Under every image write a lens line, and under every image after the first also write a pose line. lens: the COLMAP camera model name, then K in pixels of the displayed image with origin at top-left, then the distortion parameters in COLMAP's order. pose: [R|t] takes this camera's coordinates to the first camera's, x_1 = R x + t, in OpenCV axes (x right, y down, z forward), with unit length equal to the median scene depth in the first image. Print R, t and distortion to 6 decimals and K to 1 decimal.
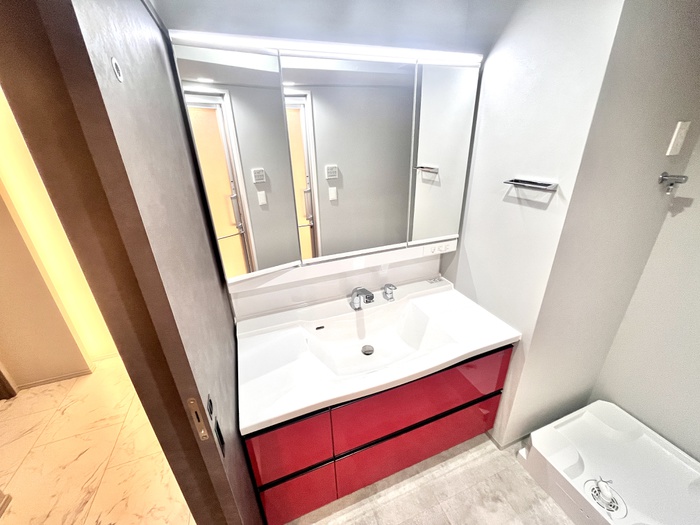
lens RADIAL K [[283.2, 0, 351.4], [0, 283.2, 262.0], [0, 0, 1]] dist [-0.001344, -0.000292]
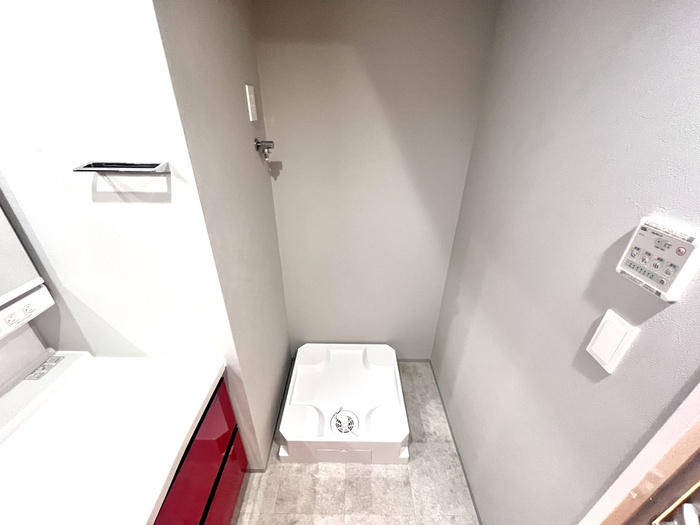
lens RADIAL K [[283.2, 0, 351.4], [0, 283.2, 262.0], [0, 0, 1]] dist [-0.001344, -0.000292]
pose [[0.361472, -0.406629, 0.839041, 0.180891], [0.349867, 0.893287, 0.282191, -0.080062], [-0.864252, 0.191548, 0.465164, 0.282482]]
